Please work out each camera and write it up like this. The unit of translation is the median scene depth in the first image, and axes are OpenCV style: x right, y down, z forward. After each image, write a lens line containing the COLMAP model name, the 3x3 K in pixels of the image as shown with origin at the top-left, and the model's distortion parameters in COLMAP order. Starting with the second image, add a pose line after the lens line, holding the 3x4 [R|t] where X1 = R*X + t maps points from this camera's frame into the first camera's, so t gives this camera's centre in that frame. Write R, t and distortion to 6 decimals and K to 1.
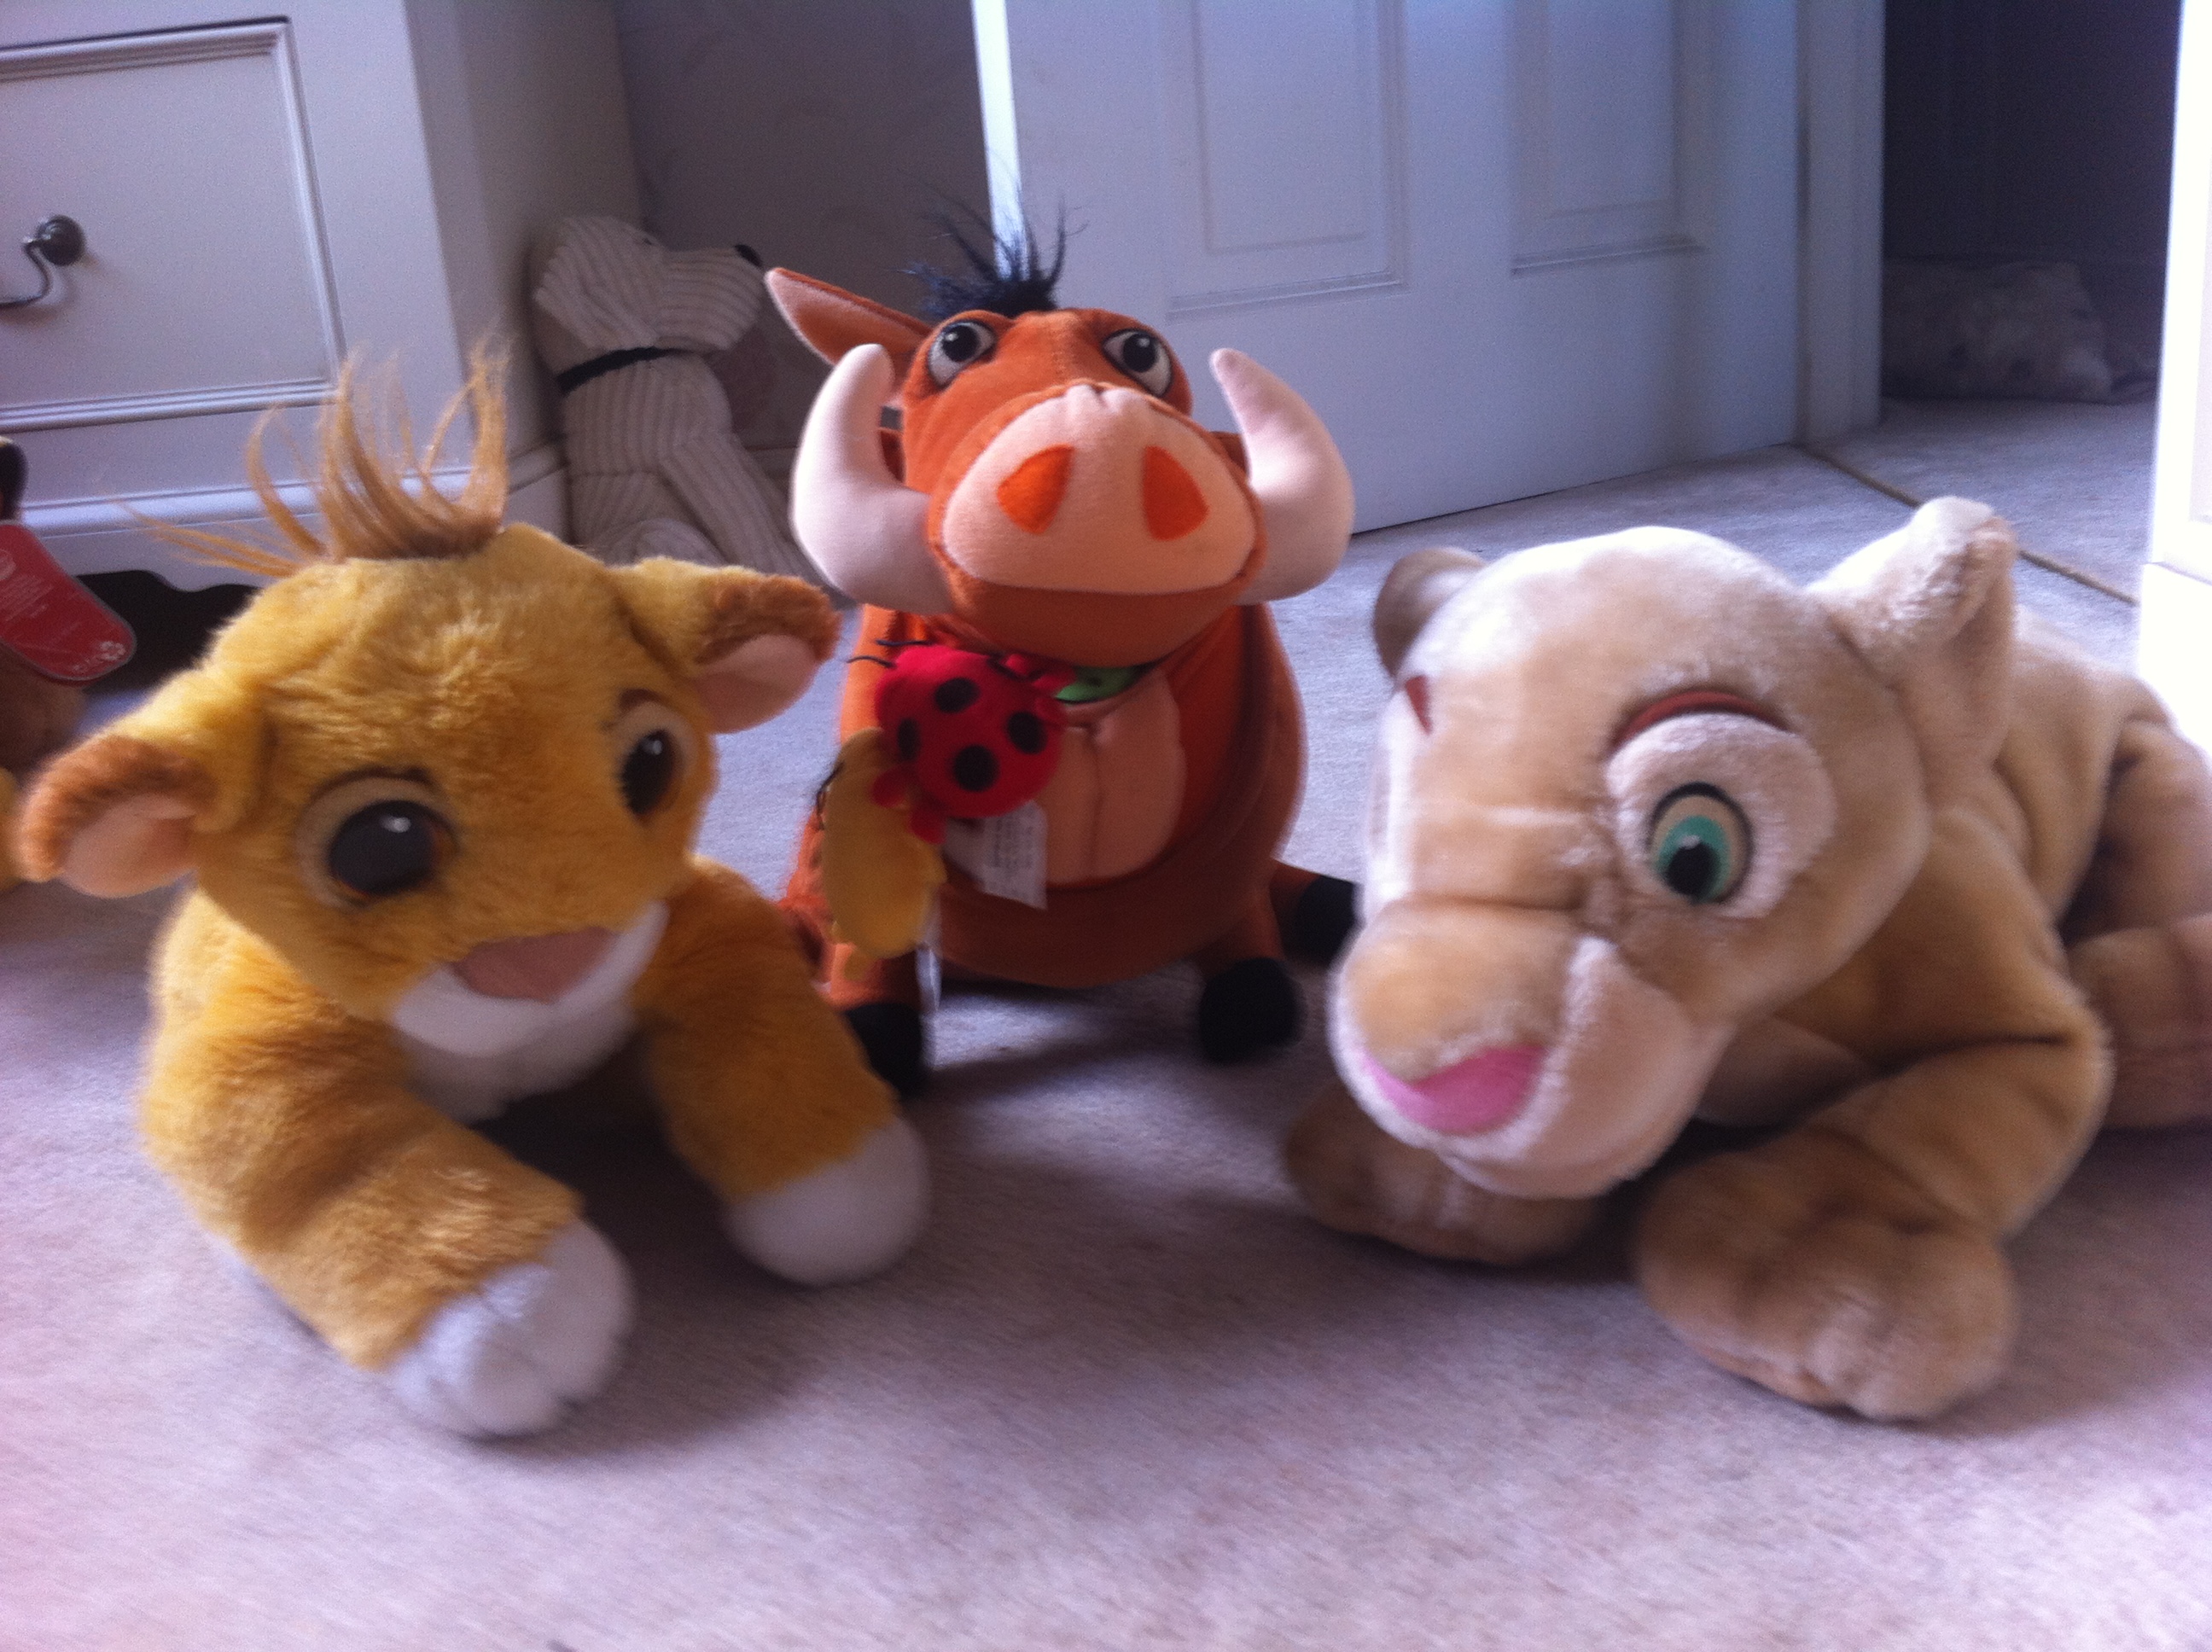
lens RADIAL K [[2178.3, 0, 1106.0], [0, 2178.3, 826.0], [0, 0, 1]] dist [0.124318, -0.380861]
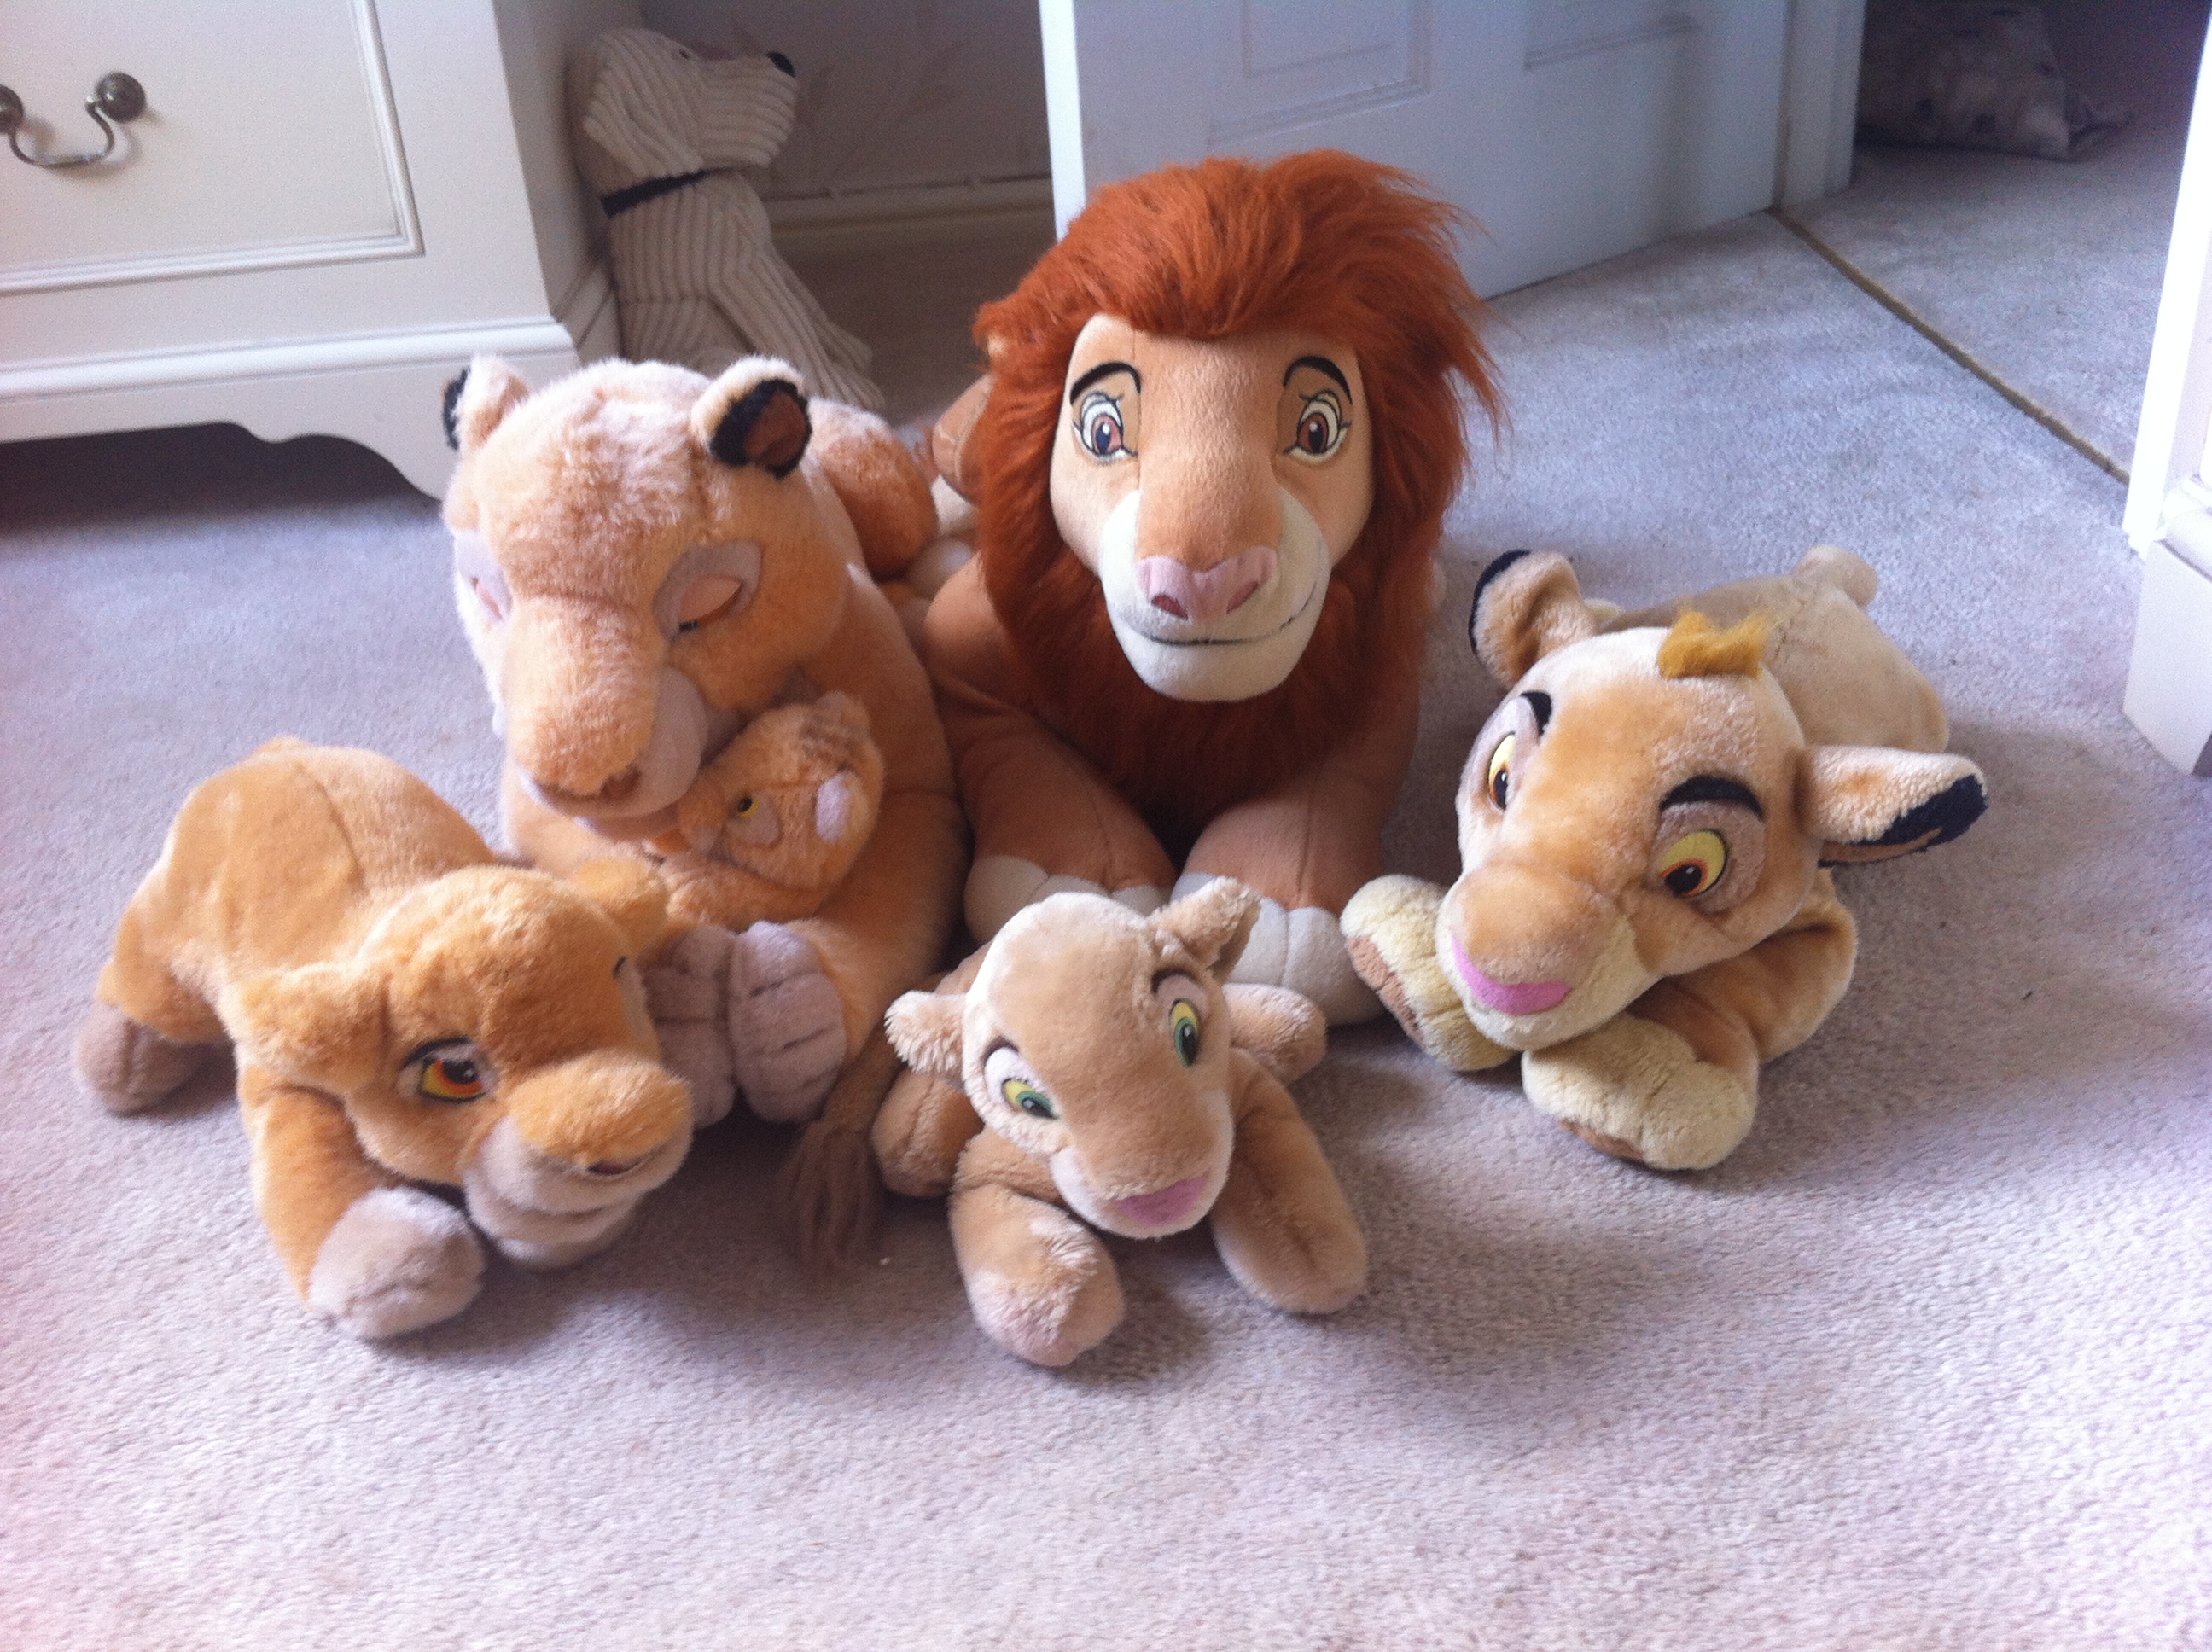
lens RADIAL K [[2215.2, 0, 1120.9], [0, 2215.2, 863.8], [0, 0, 1]] dist [0.005348, -0.090765]
pose [[0.997522, -0.019903, 0.067487, -0.087684], [0.005053, 0.976948, 0.213417, -0.122962], [-0.070179, -0.212547, 0.974627, -0.073748]]
